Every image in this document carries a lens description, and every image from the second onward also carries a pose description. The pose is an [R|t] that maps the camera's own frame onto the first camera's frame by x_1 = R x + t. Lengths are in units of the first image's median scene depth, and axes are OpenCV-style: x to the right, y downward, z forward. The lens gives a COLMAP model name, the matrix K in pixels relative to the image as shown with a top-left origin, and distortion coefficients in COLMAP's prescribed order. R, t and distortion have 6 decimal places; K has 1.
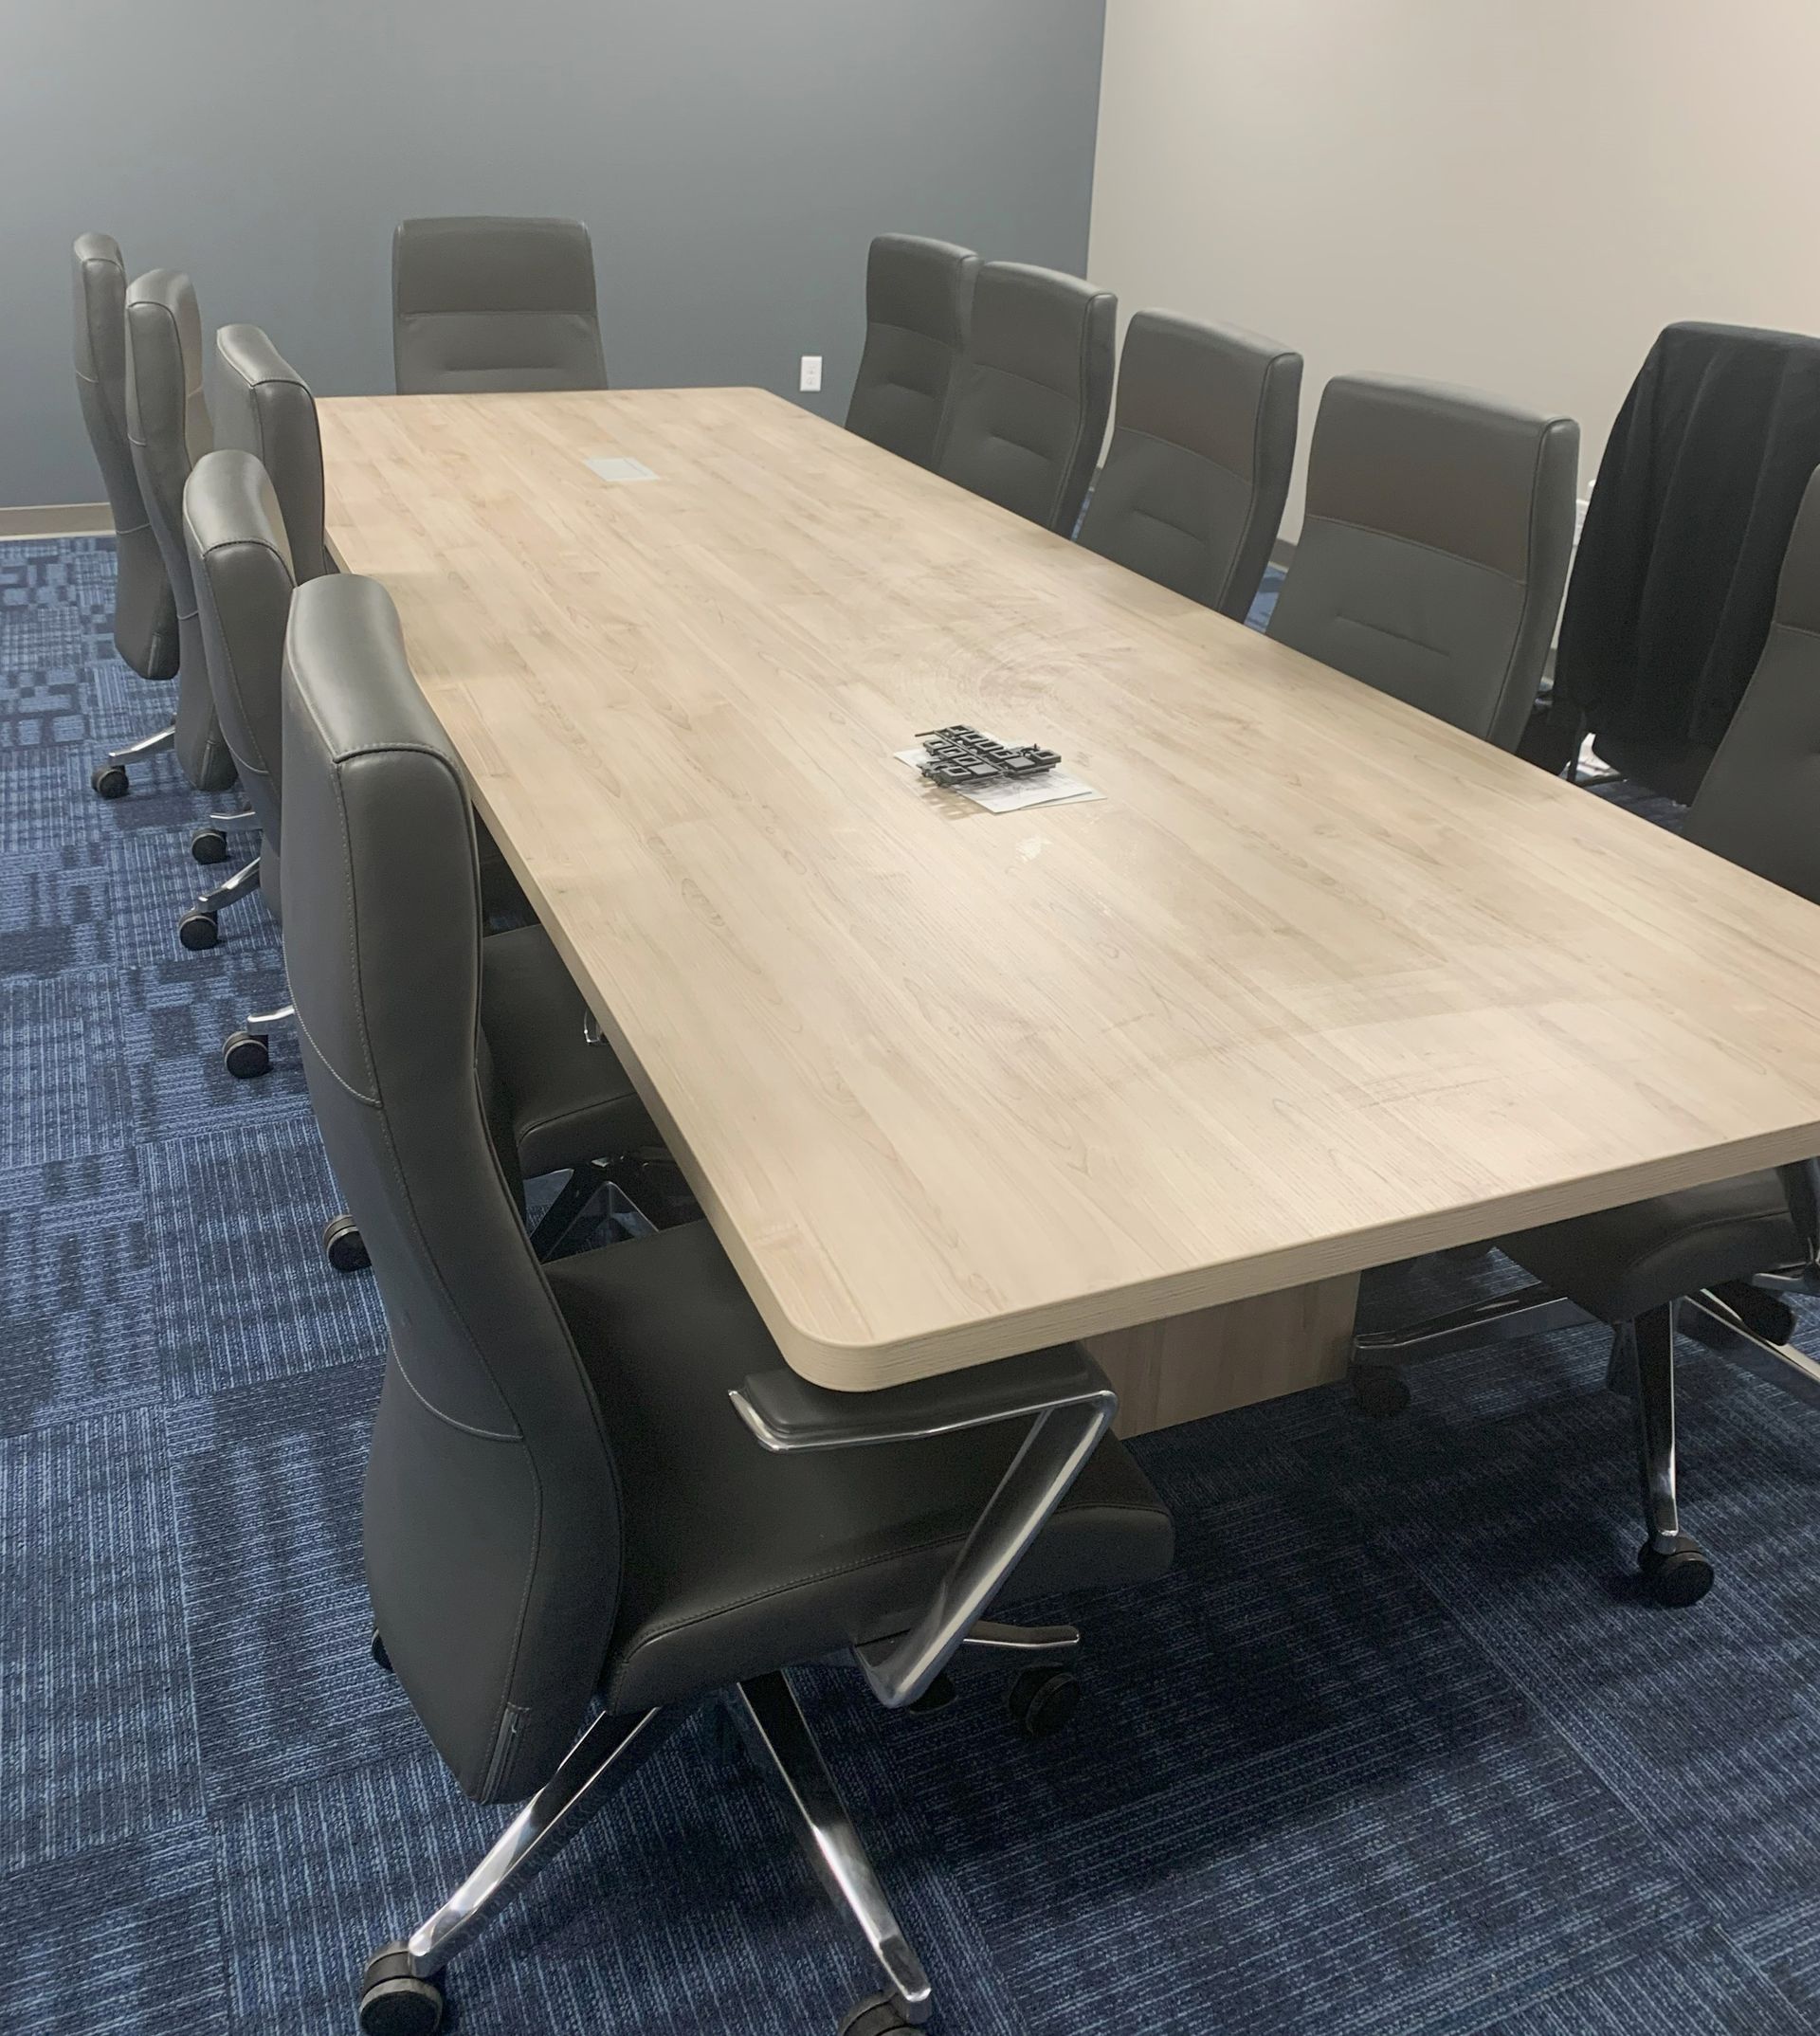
lens RADIAL K [[1734.9, 0, 910.0], [0, 1734.9, 1018.0], [0, 0, 1]] dist [-0.006825, -0.003036]
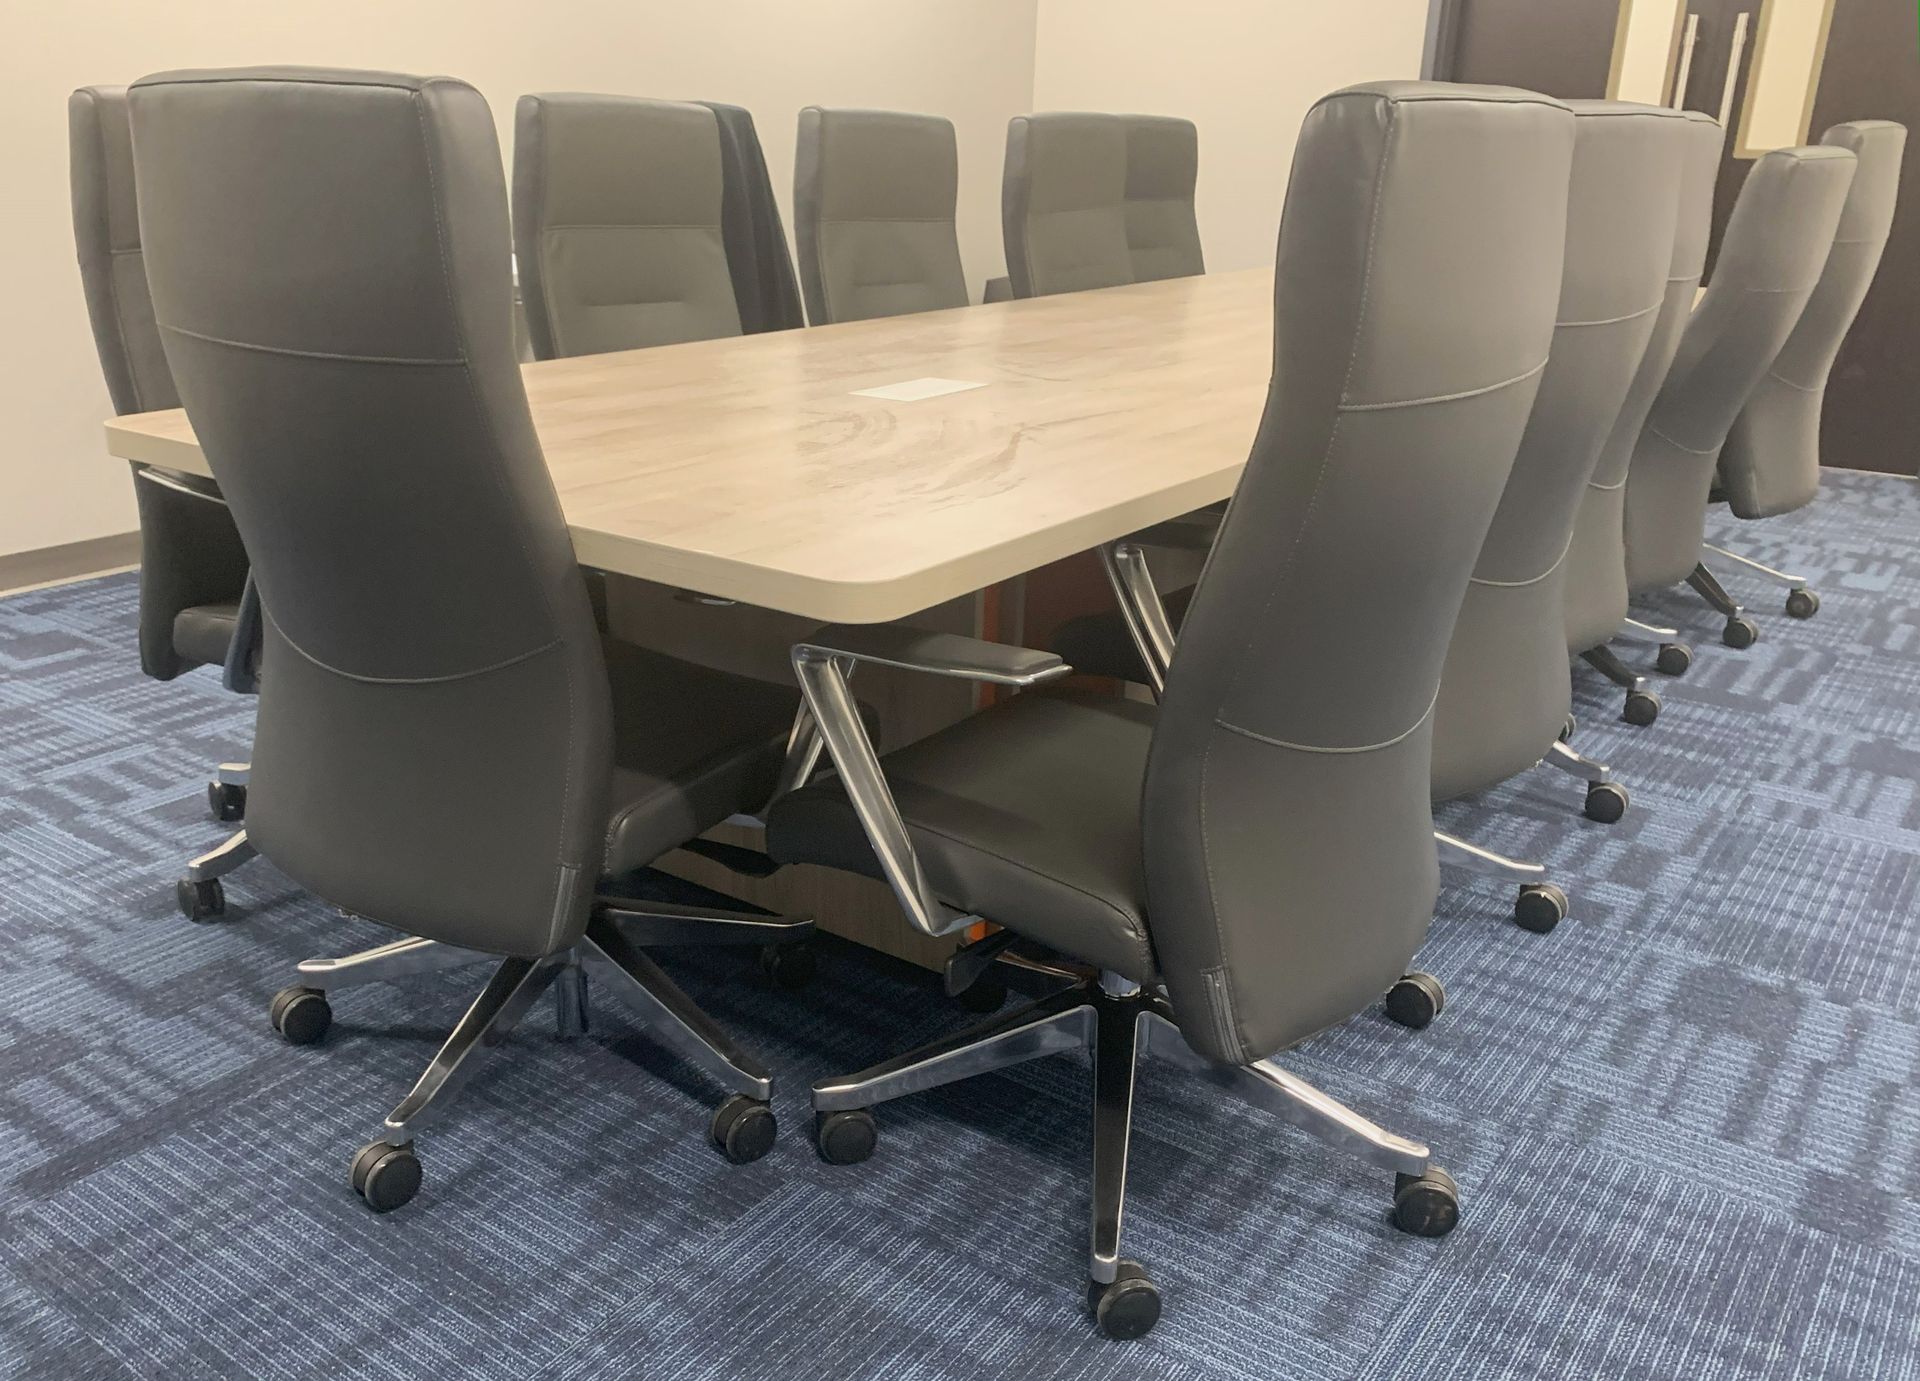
lens RADIAL K [[1640.0, 0, 960.0], [0, 1640.0, 690.5], [0, 0, 1]] dist [-0.000210, -0.001956]
pose [[-0.509436, -0.297459, 0.807461, -0.914736], [0.409966, 0.741117, 0.531671, -0.684775], [-0.756573, 0.601883, -0.255604, 1.421555]]
